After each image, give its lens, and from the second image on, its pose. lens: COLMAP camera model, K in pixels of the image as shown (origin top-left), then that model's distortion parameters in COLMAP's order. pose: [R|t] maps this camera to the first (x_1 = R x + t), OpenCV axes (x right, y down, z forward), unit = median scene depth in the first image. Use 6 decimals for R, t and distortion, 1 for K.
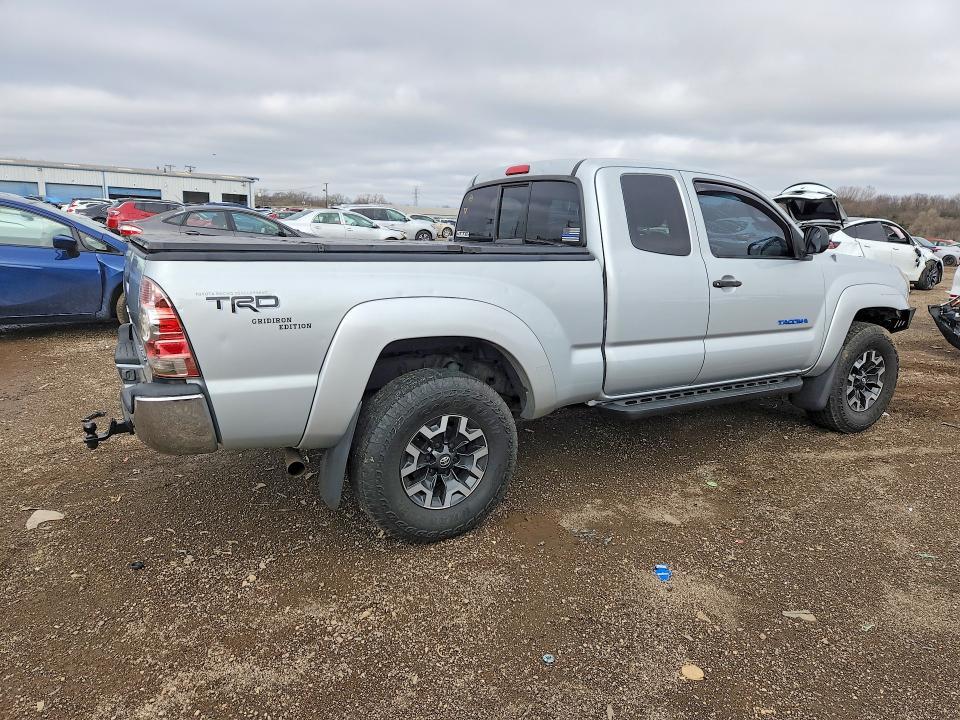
lens RADIAL K [[656.1, 0, 476.7], [0, 656.1, 358.9], [0, 0, 1]] dist [0.068585, -0.061051]
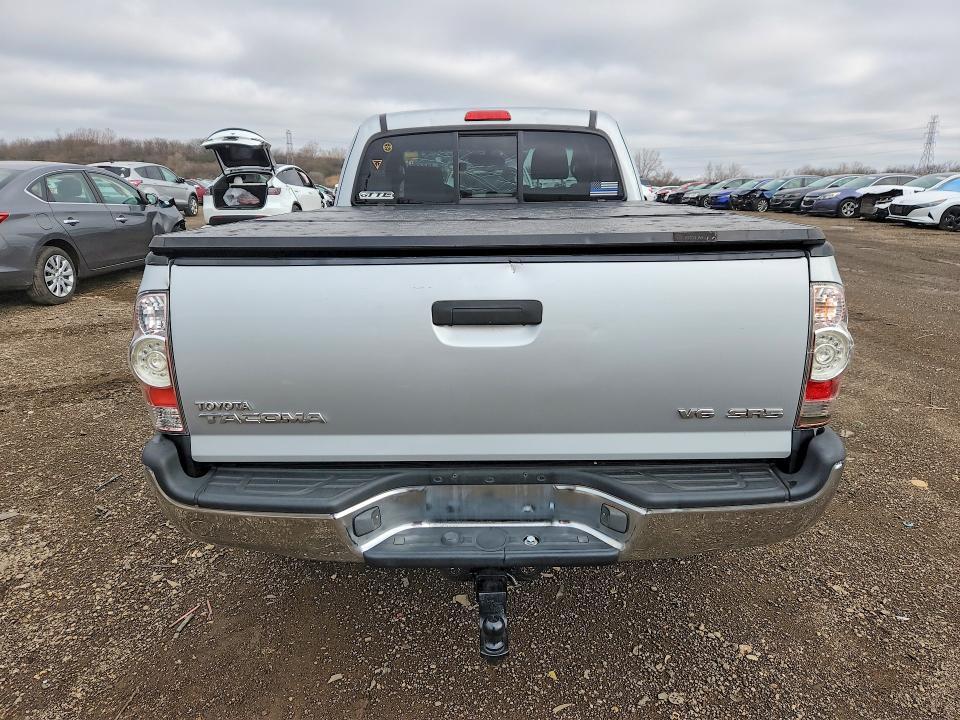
lens RADIAL K [[656.1, 0, 476.7], [0, 656.1, 358.9], [0, 0, 1]] dist [0.068585, -0.061051]
pose [[0.493201, -0.256178, 0.831340, -0.243733], [0.189106, 0.964375, 0.184983, -0.047012], [-0.849112, 0.065978, 0.524076, 0.191650]]
